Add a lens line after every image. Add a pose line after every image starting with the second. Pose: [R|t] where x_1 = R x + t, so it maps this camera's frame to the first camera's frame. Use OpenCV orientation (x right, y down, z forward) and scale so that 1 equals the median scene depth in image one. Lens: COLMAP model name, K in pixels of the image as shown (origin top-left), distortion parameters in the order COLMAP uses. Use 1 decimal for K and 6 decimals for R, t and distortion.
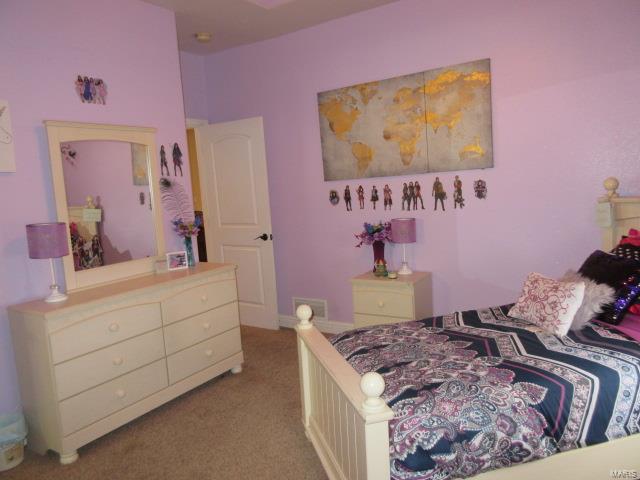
lens RADIAL K [[477.8, 0, 324.2], [0, 477.8, 240.6], [0, 0, 1]] dist [-0.000749, 0.007454]
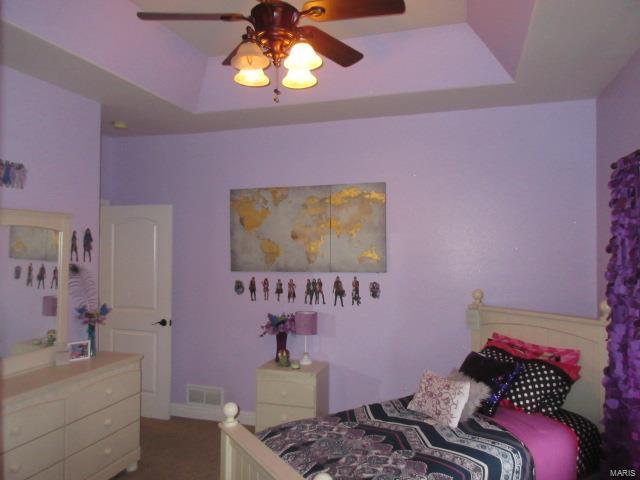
lens RADIAL K [[477.8, 0, 324.2], [0, 477.8, 240.6], [0, 0, 1]] dist [-0.000749, 0.007454]
pose [[0.959509, 0.072878, 0.272086, -0.113964], [-0.032010, 0.987904, -0.151724, -0.046906], [-0.279852, 0.136871, 0.950236, -0.078177]]
